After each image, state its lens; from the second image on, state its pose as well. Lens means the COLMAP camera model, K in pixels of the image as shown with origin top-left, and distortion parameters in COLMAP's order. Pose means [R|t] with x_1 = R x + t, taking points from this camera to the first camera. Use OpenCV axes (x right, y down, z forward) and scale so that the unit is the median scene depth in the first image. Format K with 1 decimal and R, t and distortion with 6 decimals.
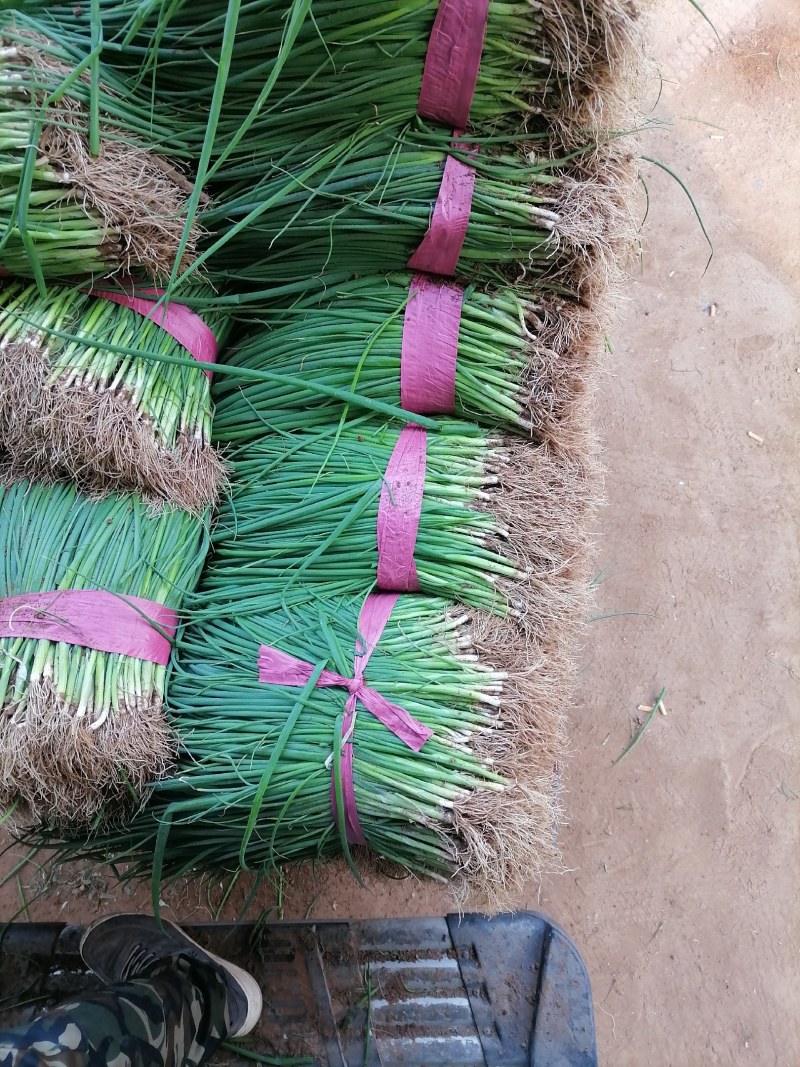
lens RADIAL K [[776.9, 0, 400.0], [0, 776.9, 533.5], [0, 0, 1]] dist [0.036372, -0.025493]
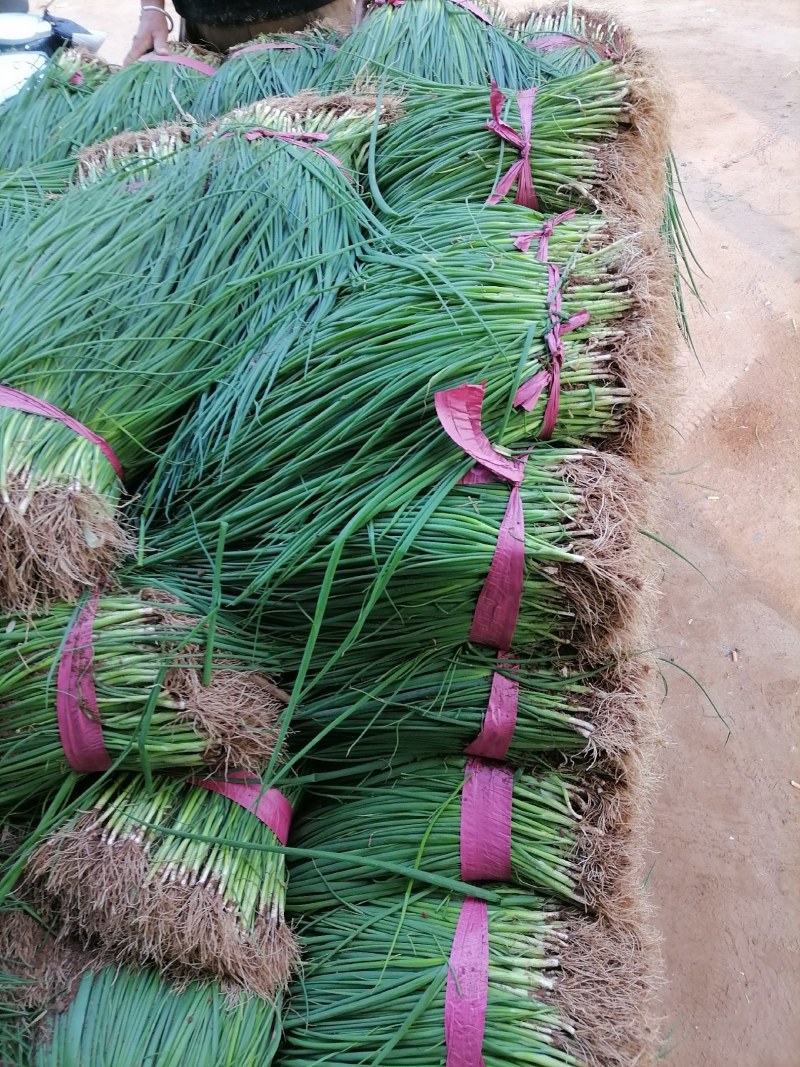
lens RADIAL K [[776.9, 0, 400.0], [0, 776.9, 533.5], [0, 0, 1]] dist [0.036372, -0.025493]
pose [[0.999079, -0.027477, -0.032964, -0.036472], [0.015138, 0.944415, -0.328406, -0.271923], [0.040155, 0.327604, 0.943961, -0.193604]]
